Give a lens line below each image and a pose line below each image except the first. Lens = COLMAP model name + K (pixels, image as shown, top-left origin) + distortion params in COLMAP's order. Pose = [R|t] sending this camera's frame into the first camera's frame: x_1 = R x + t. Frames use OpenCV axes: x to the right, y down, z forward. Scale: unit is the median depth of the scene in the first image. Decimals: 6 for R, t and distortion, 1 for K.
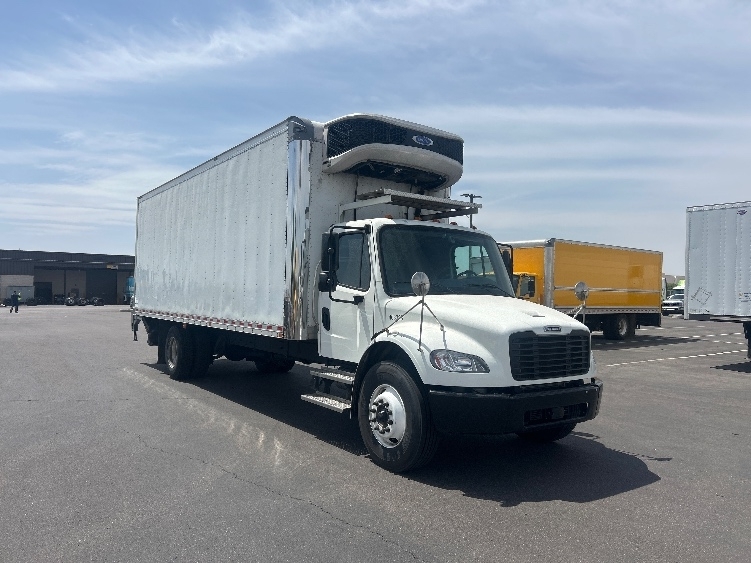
lens RADIAL K [[576.1, 0, 379.7], [0, 576.1, 283.2], [0, 0, 1]] dist [0.007173, 0.001314]
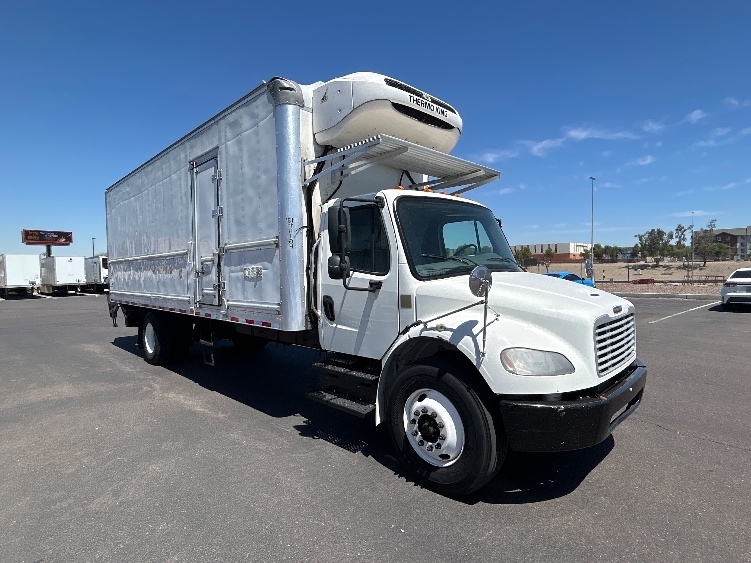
lens RADIAL K [[405.5, 0, 375.5], [0, 405.5, 281.5], [0, 0, 1]] dist [-0.000583, -0.000028]
pose [[0.984693, -0.058522, 0.164180, -0.136994], [0.047503, 0.996397, 0.070265, -0.019957], [-0.167701, -0.061390, 0.983925, 0.418932]]
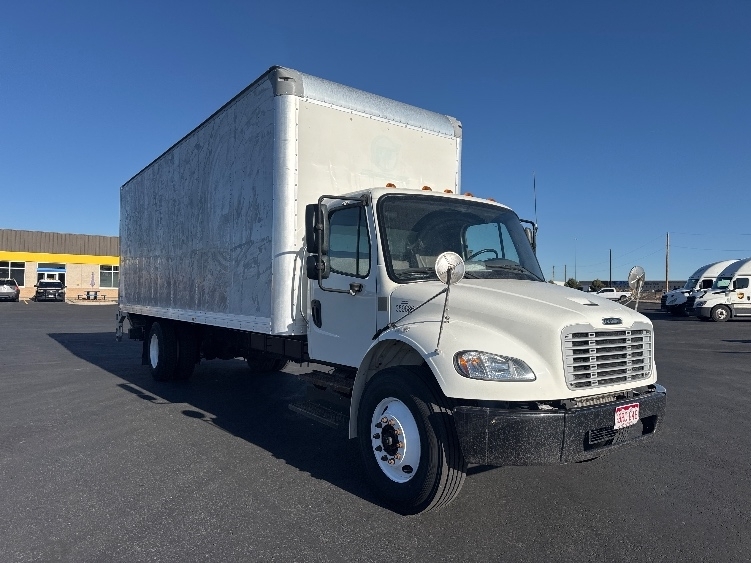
lens RADIAL K [[540.3, 0, 380.8], [0, 540.3, 277.0], [0, 0, 1]] dist [0.027290, -0.000250]
pose [[0.999763, -0.019670, 0.009365, -0.008918], [0.019645, 0.999803, 0.002784, 0.011916], [-0.009418, -0.002599, 0.999952, 0.256695]]
